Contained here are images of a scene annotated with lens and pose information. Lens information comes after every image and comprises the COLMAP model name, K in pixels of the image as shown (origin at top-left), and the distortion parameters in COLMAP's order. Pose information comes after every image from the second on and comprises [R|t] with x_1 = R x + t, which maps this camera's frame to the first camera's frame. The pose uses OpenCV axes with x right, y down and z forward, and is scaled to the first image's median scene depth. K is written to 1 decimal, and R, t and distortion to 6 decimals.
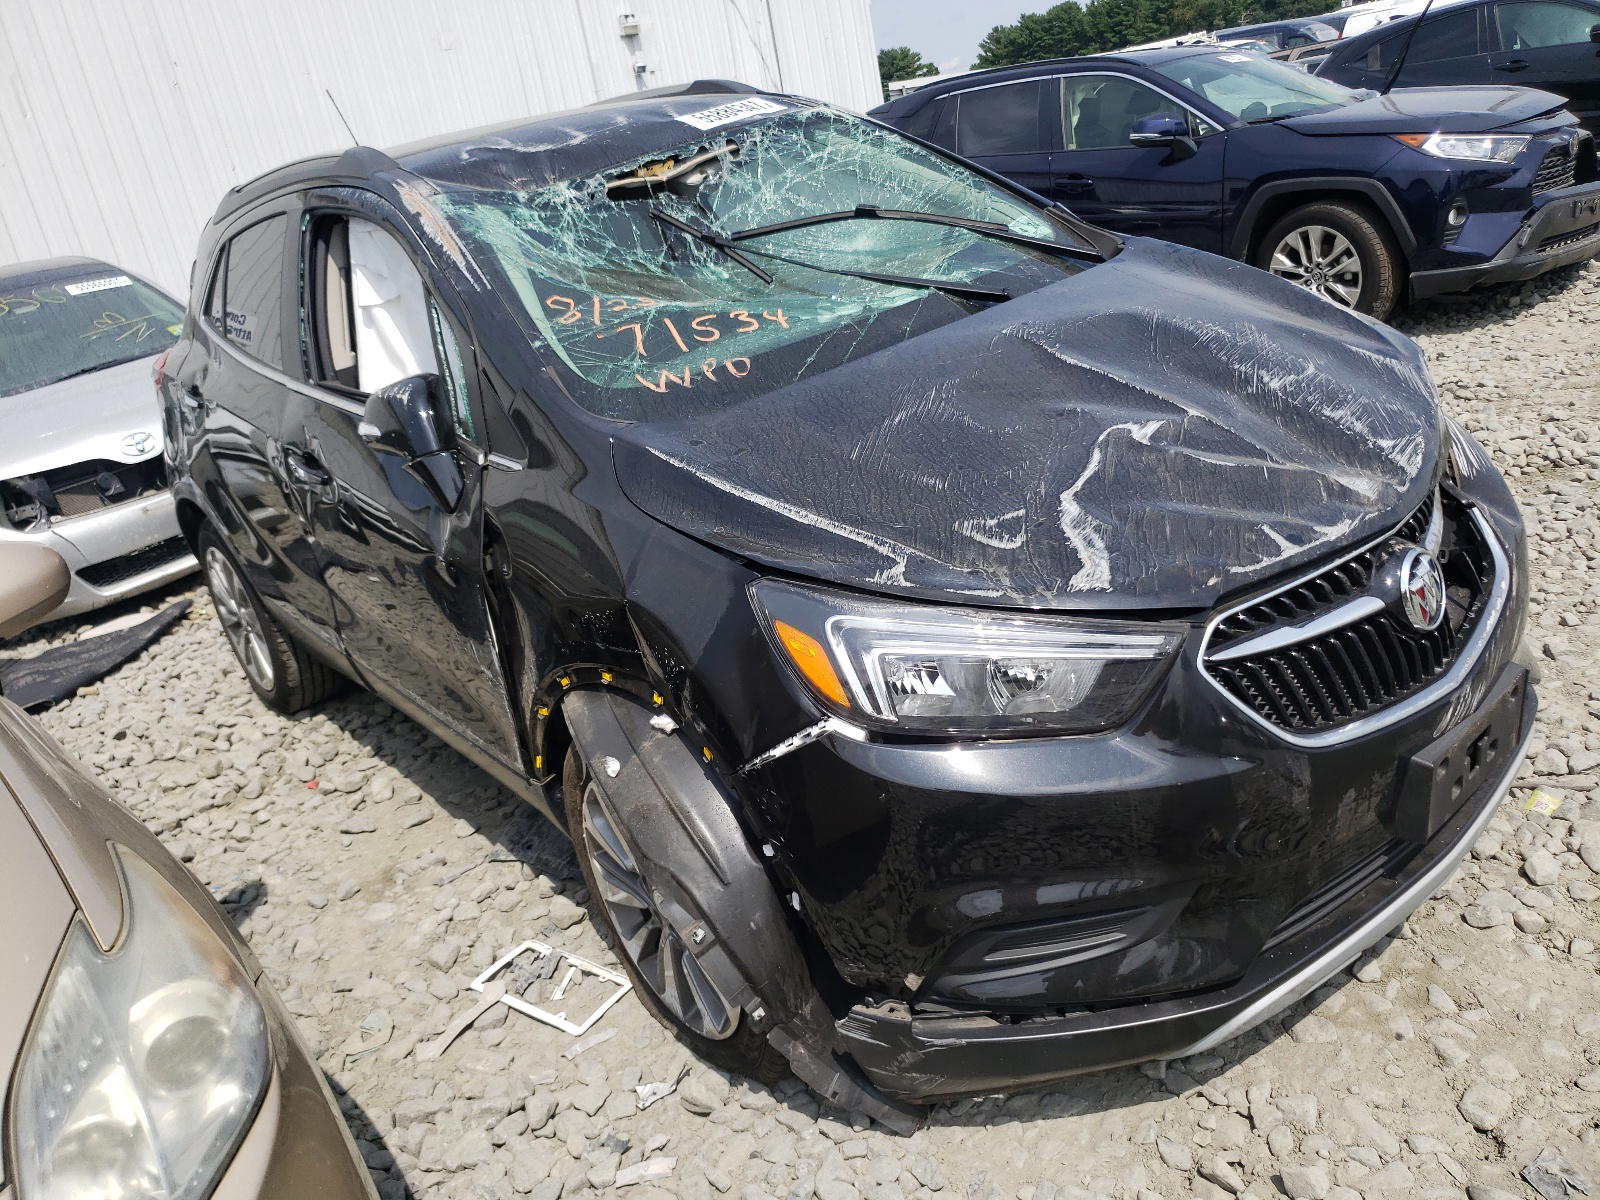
lens RADIAL K [[1210.2, 0, 791.5], [0, 1210.2, 538.6], [0, 0, 1]] dist [0.140050, -0.163005]
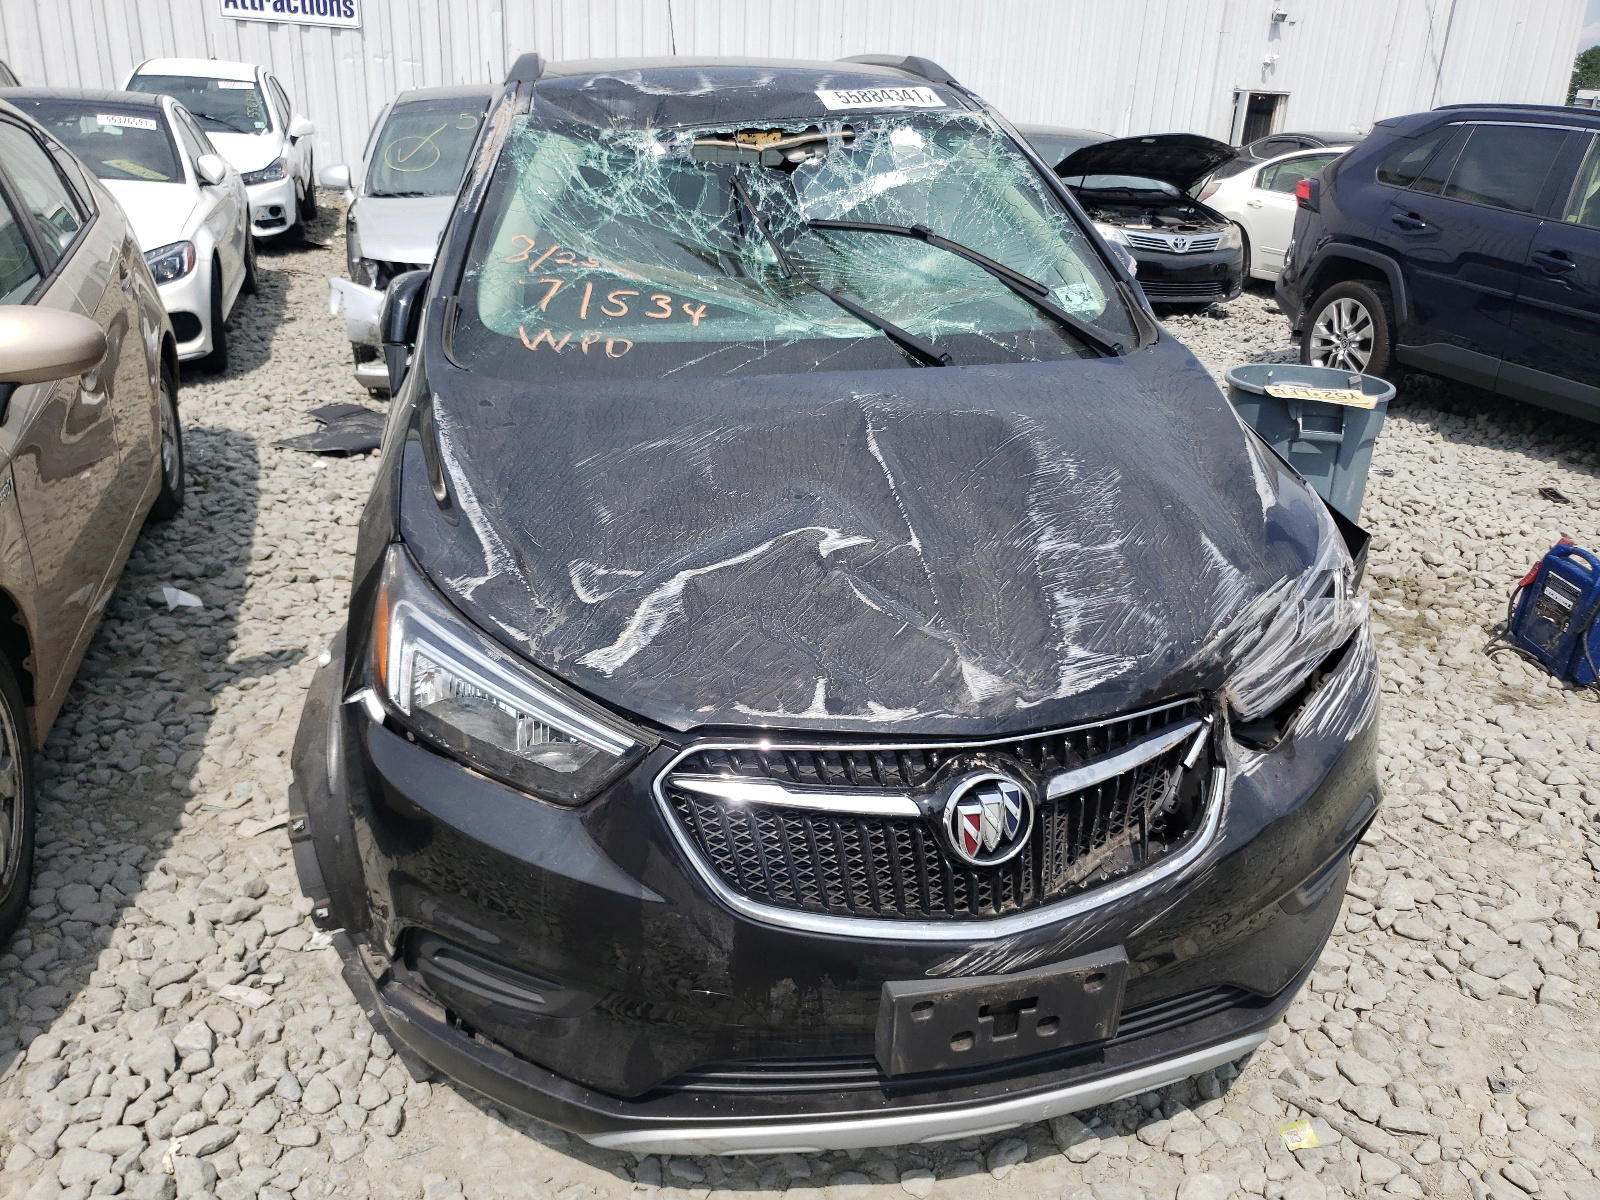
lens RADIAL K [[1210.2, 0, 791.5], [0, 1210.2, 538.6], [0, 0, 1]] dist [0.140050, -0.163005]
pose [[0.867392, 0.348402, -0.355313, 0.534064], [-0.326657, 0.937285, 0.121618, -0.174525], [0.375402, 0.010576, 0.926802, 0.119443]]
